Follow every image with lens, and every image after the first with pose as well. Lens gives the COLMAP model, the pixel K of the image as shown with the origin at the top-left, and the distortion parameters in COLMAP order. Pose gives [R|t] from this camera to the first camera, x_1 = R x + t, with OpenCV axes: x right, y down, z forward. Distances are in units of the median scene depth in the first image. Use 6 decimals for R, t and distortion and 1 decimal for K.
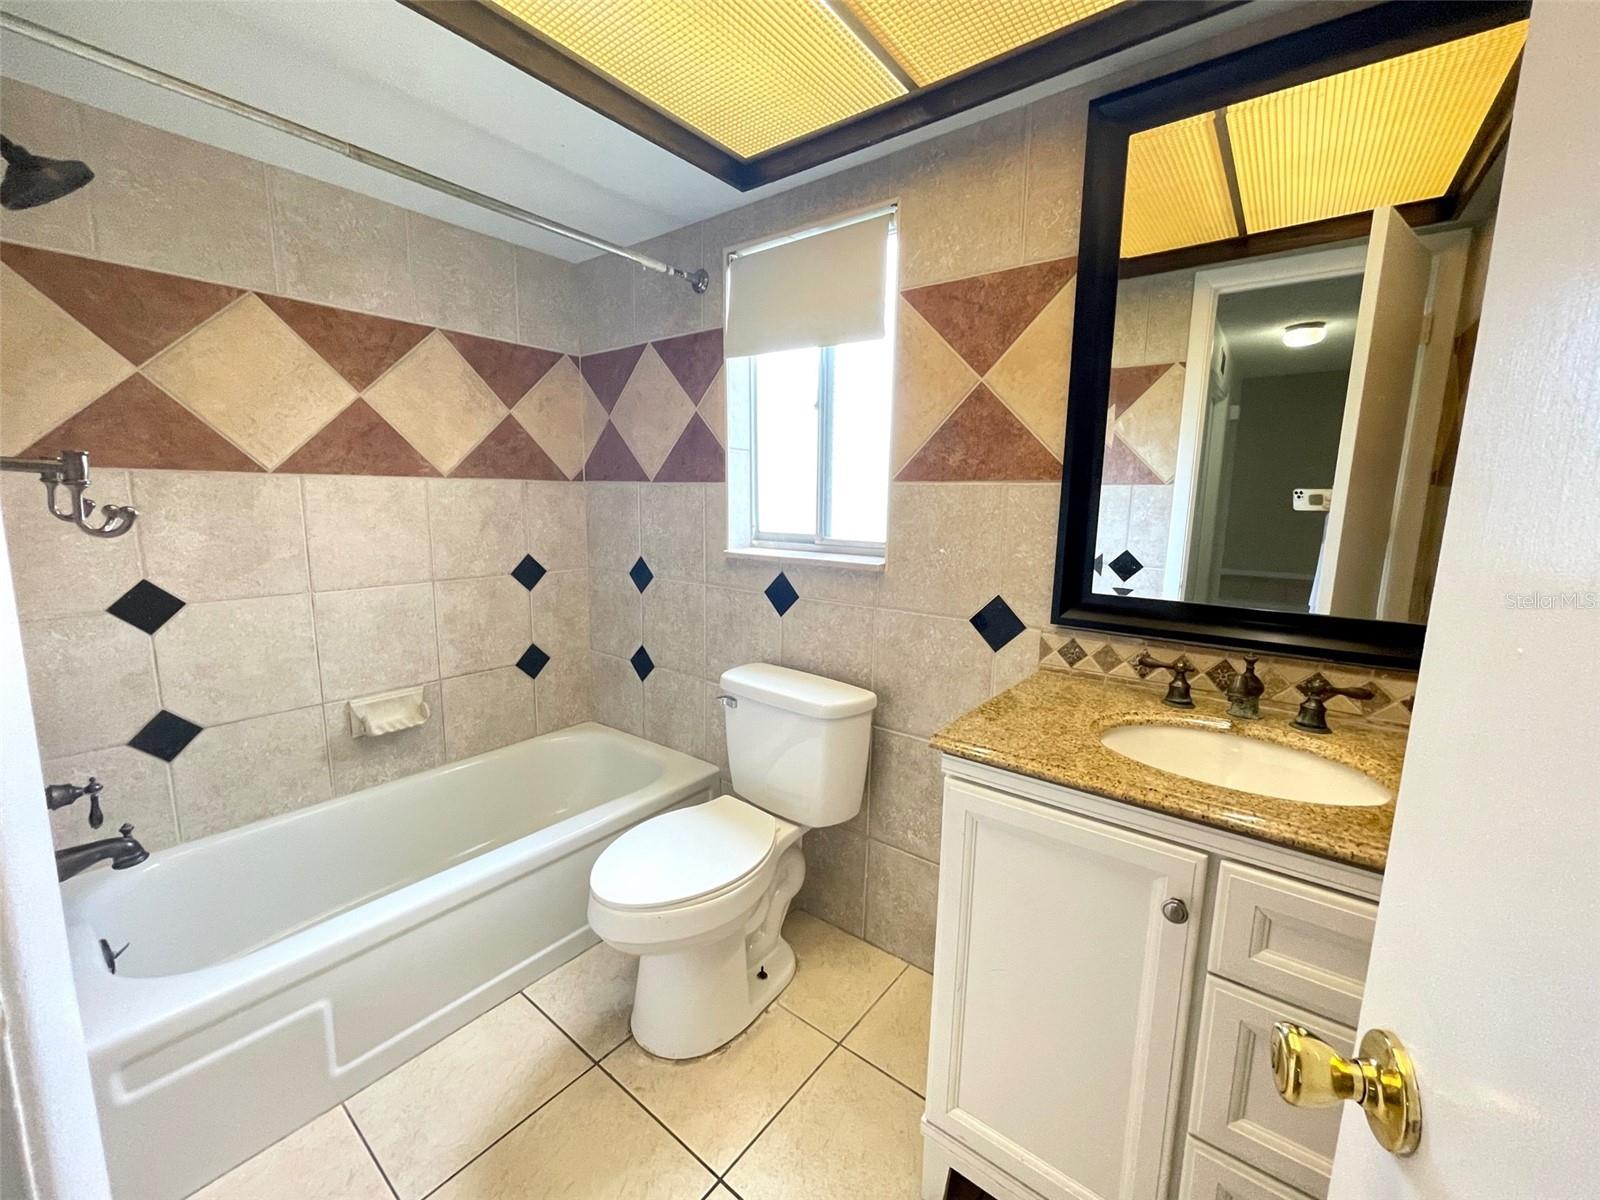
lens RADIAL K [[647.3, 0, 789.6], [0, 647.3, 588.9], [0, 0, 1]] dist [-0.005672, -0.000402]
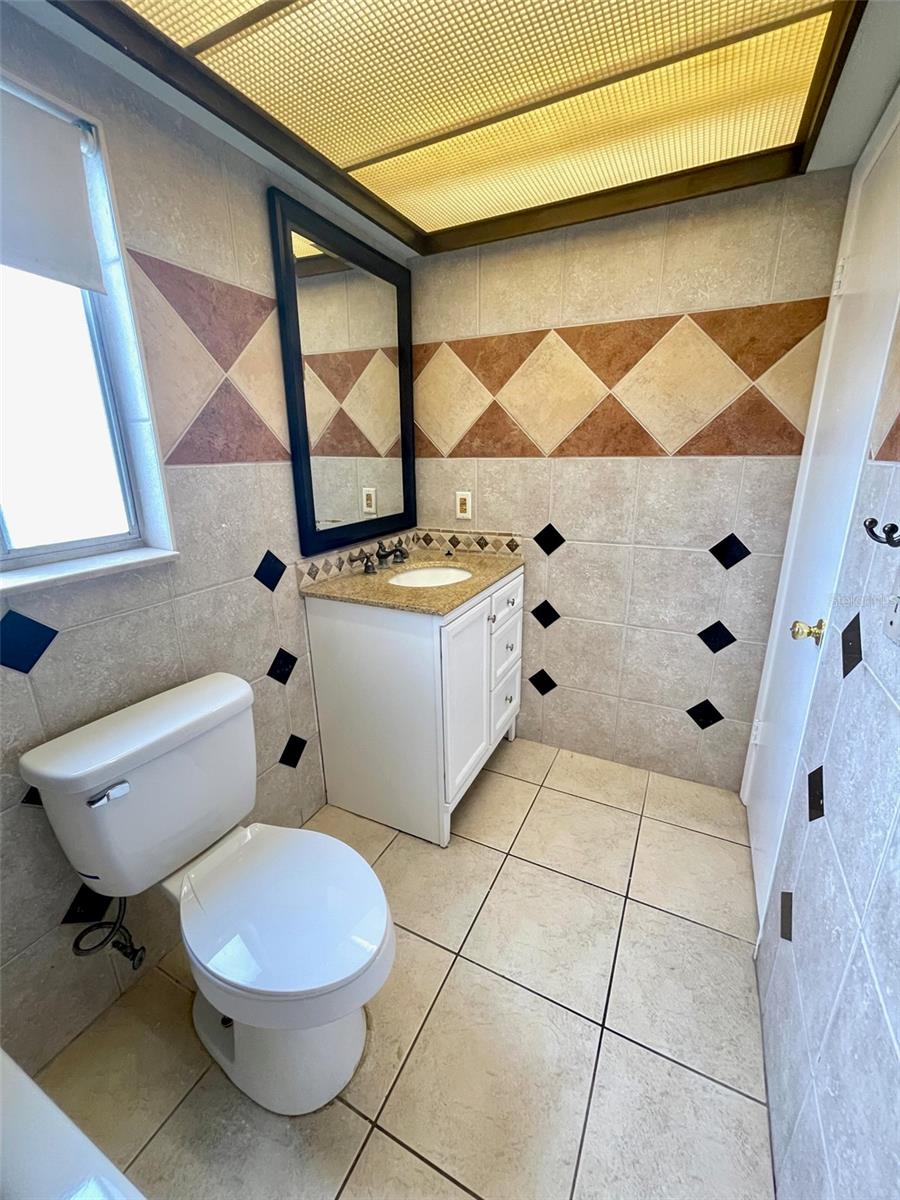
lens RADIAL K [[485.4, 0, 444.4], [0, 485.4, 600.9], [0, 0, 1]] dist [-0.005672, -0.000402]
pose [[-0.198226, -0.294236, 0.934950, -0.738795], [0.160884, 0.931174, 0.327158, -0.166190], [-0.966862, 0.215269, -0.137245, 0.834545]]
